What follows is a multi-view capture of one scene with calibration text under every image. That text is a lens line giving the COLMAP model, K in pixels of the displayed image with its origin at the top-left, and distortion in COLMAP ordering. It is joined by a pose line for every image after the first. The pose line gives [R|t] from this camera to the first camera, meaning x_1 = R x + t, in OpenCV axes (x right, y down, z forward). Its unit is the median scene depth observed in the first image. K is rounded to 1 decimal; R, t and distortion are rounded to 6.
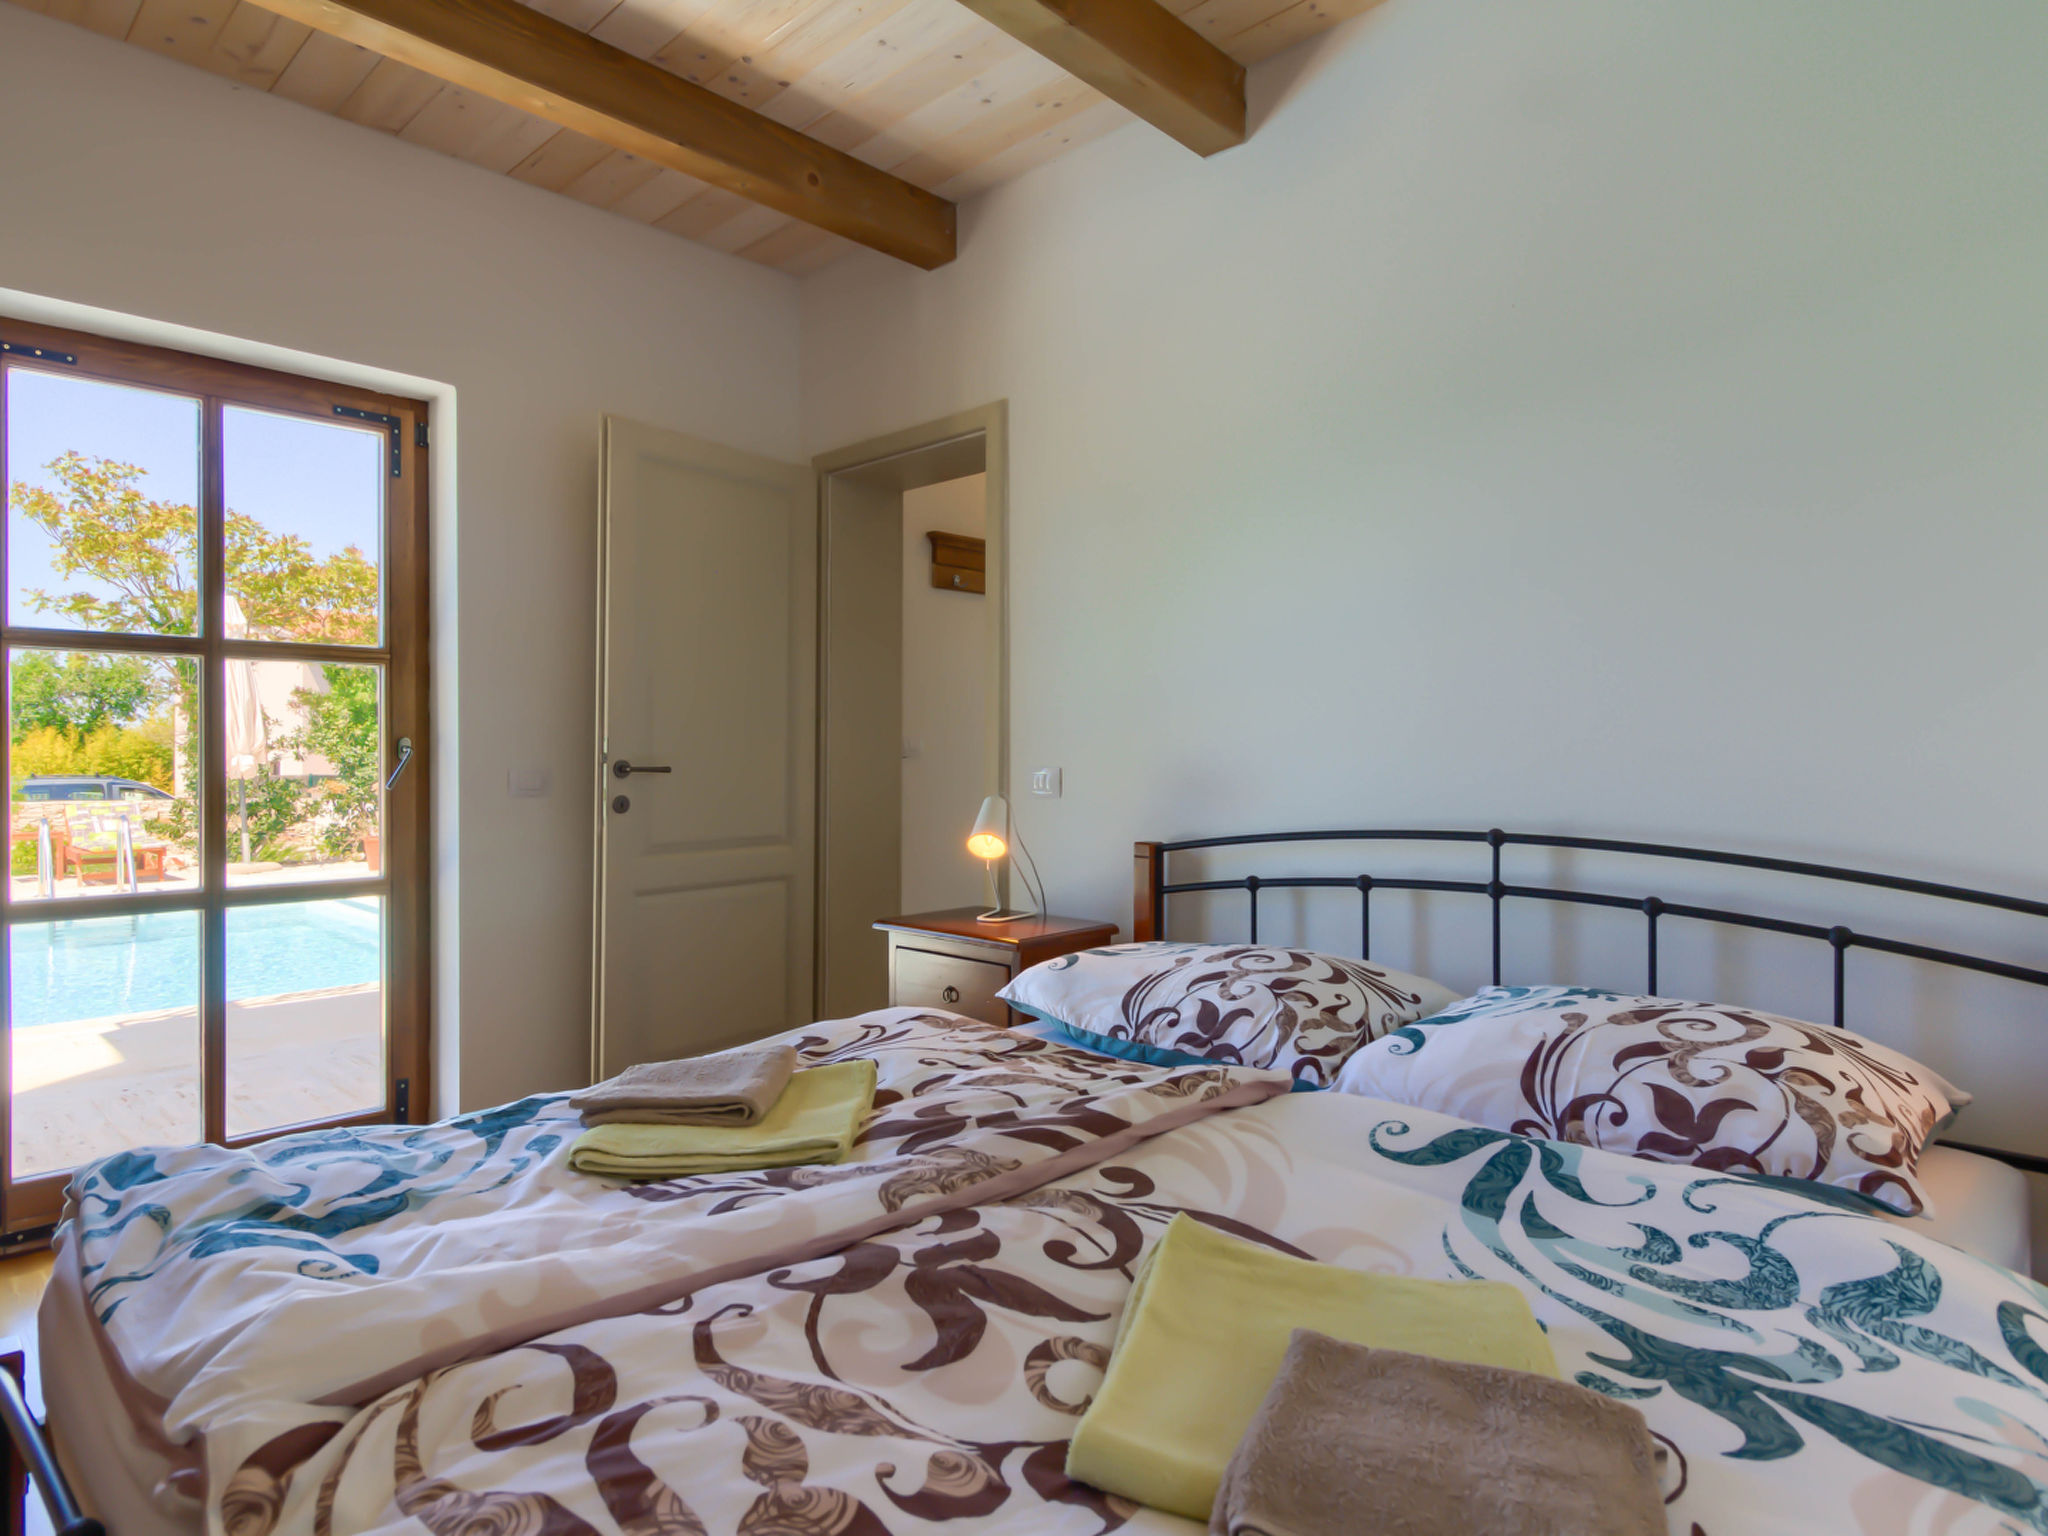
lens RADIAL K [[1153.5, 0, 1005.8], [0, 1153.5, 733.5], [0, 0, 1]] dist [0.007278, -0.002577]
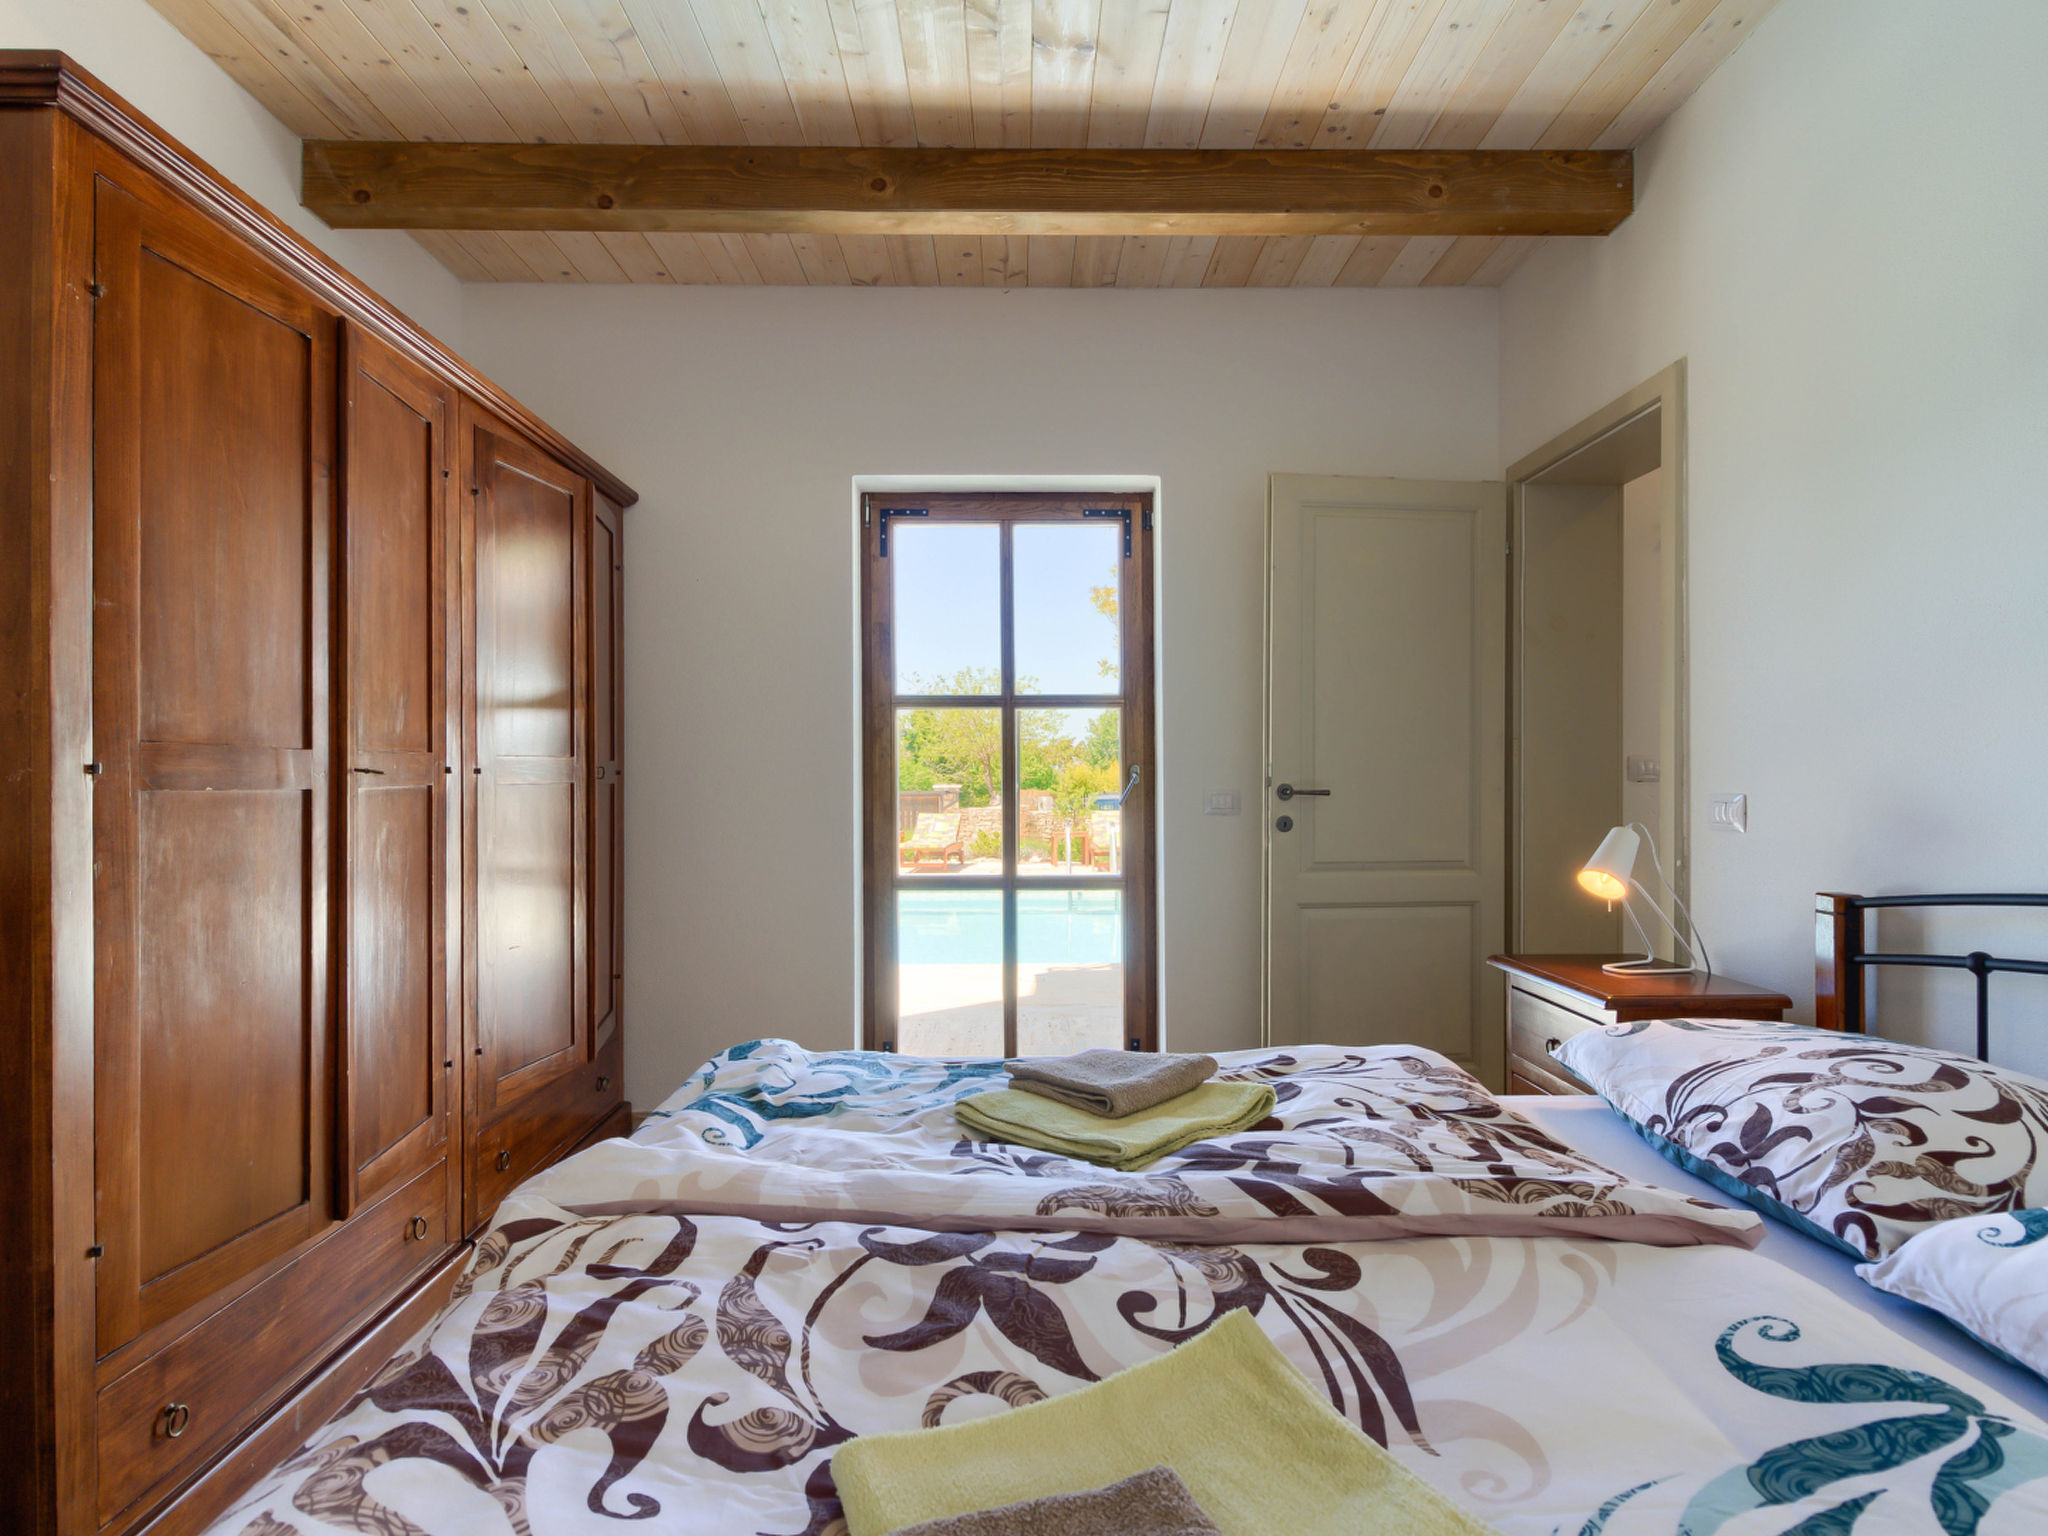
lens RADIAL K [[1058.2, 0, 1026.1], [0, 1058.2, 757.0], [0, 0, 1]] dist [0.025631, -0.018513]
pose [[0.712426, -0.015211, -0.701582, 0.323839], [0.014544, 0.999870, -0.006910, 0.001413], [0.701597, -0.005281, 0.712555, 0.168498]]
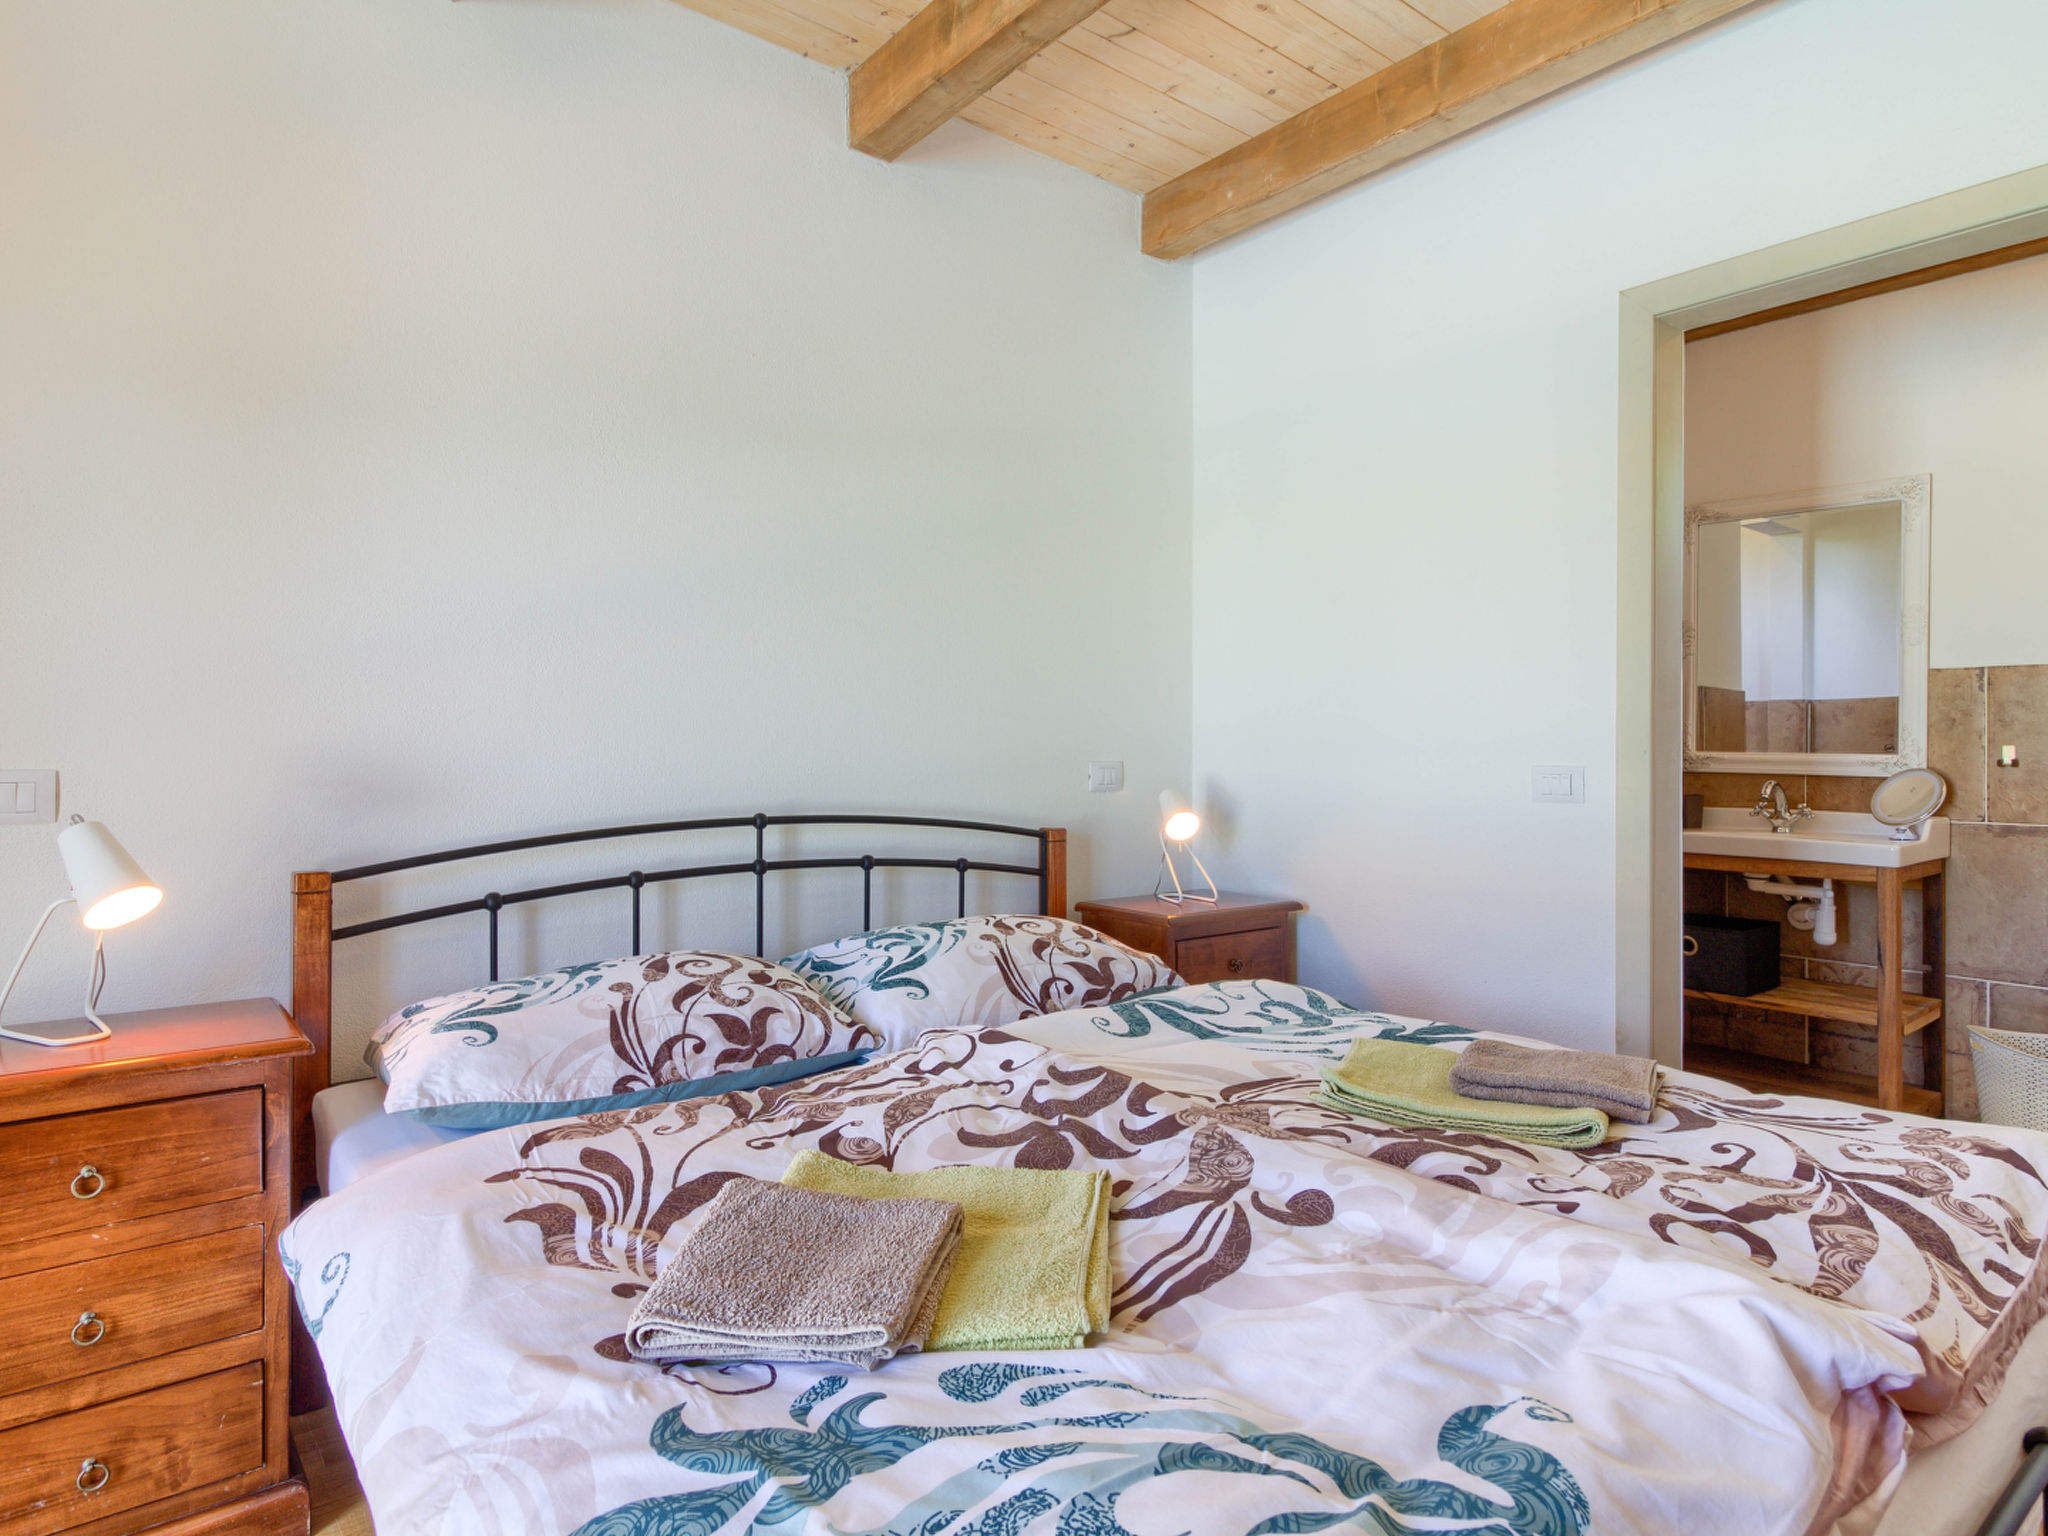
lens RADIAL K [[1153.5, 0, 1005.8], [0, 1153.5, 733.5], [0, 0, 1]] dist [0.007278, -0.002577]
pose [[0.138054, -0.003056, 0.990420, -0.735300], [-0.024267, 0.999685, 0.006467, -0.011949], [-0.990127, -0.024927, 0.137937, 0.640856]]
